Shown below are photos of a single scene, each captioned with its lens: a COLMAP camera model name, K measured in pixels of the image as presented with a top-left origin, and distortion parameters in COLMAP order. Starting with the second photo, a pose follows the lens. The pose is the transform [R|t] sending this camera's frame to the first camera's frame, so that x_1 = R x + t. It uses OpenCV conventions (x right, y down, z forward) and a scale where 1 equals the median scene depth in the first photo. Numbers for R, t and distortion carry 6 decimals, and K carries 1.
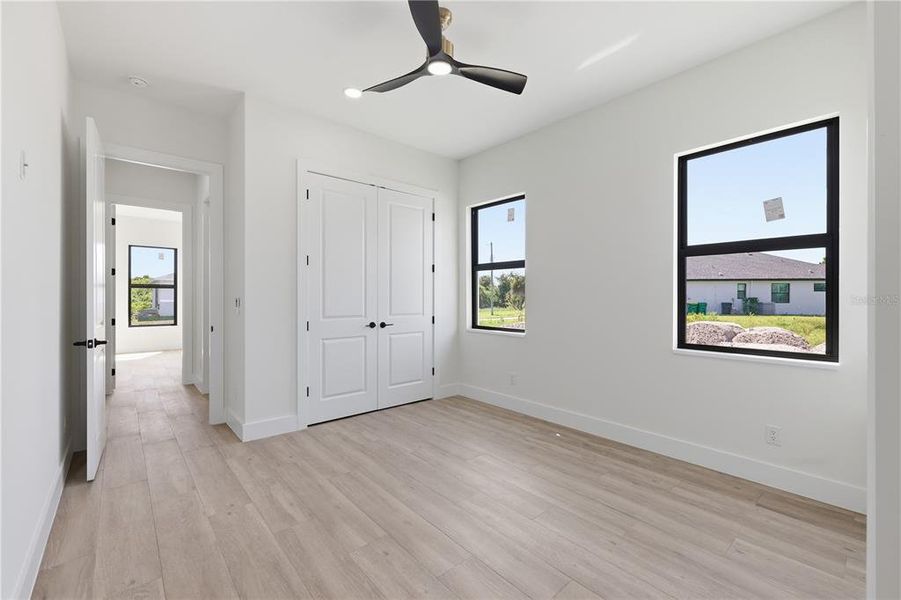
lens RADIAL K [[381.4, 0, 455.2], [0, 381.4, 290.5], [0, 0, 1]] dist [0.002013, -0.000793]
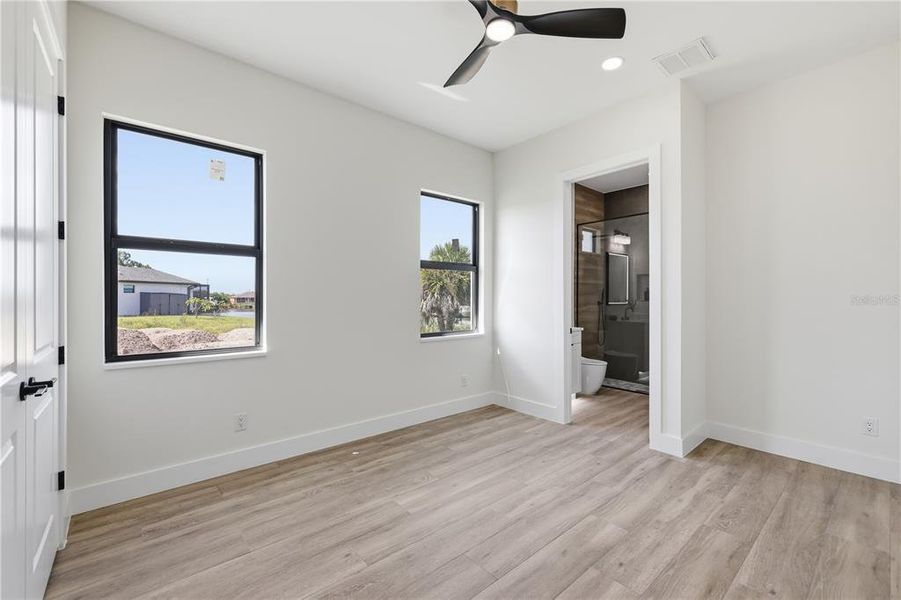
lens RADIAL K [[381.4, 0, 467.2], [0, 381.4, 302.3], [0, 0, 1]] dist [0.002013, -0.000793]
pose [[-0.010841, -0.010180, 0.999889, -0.641458], [-0.014533, 0.999844, 0.010022, 0.022426], [-0.999836, -0.014423, -0.010987, 0.808600]]
